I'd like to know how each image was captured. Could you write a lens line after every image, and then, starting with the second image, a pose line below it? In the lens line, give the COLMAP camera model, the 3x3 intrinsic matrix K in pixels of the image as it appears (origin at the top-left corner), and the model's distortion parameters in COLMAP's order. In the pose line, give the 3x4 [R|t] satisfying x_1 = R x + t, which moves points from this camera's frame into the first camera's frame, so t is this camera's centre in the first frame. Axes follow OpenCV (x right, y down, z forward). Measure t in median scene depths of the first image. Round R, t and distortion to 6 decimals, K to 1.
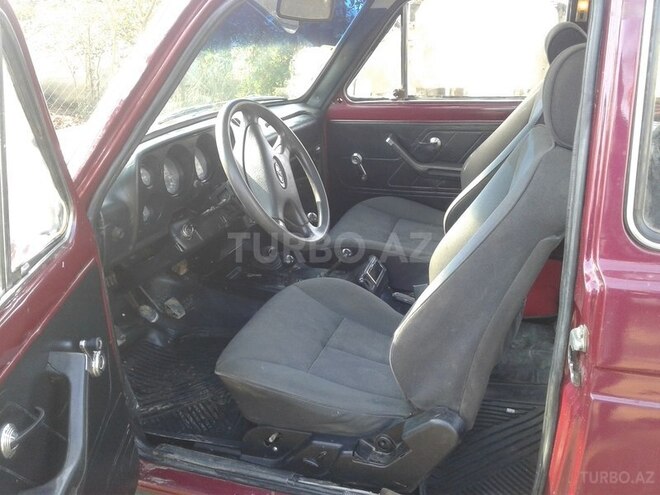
lens RADIAL K [[614.0, 0, 330.1], [0, 614.0, 243.8], [0, 0, 1]] dist [0.078086, -0.133159]
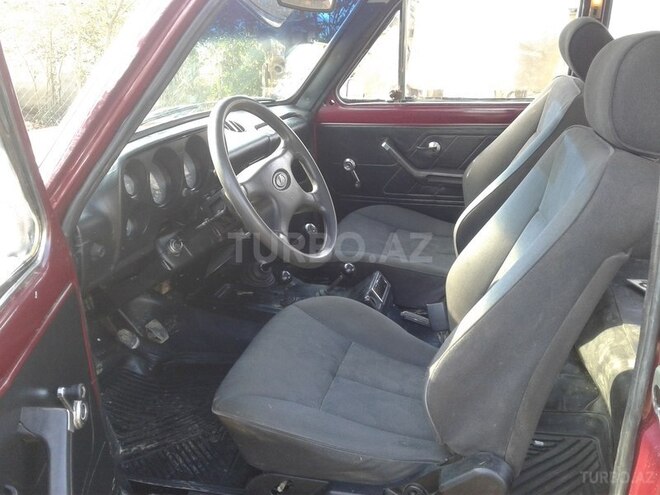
lens RADIAL K [[614.4, 0, 330.0], [0, 614.4, 247.5], [0, 0, 1]] dist [0.068535, -0.142118]
pose [[0.998554, -0.007093, 0.053297, -0.058567], [0.007352, 0.999962, -0.004674, -0.013448], [-0.053262, 0.005059, 0.998568, 0.112015]]
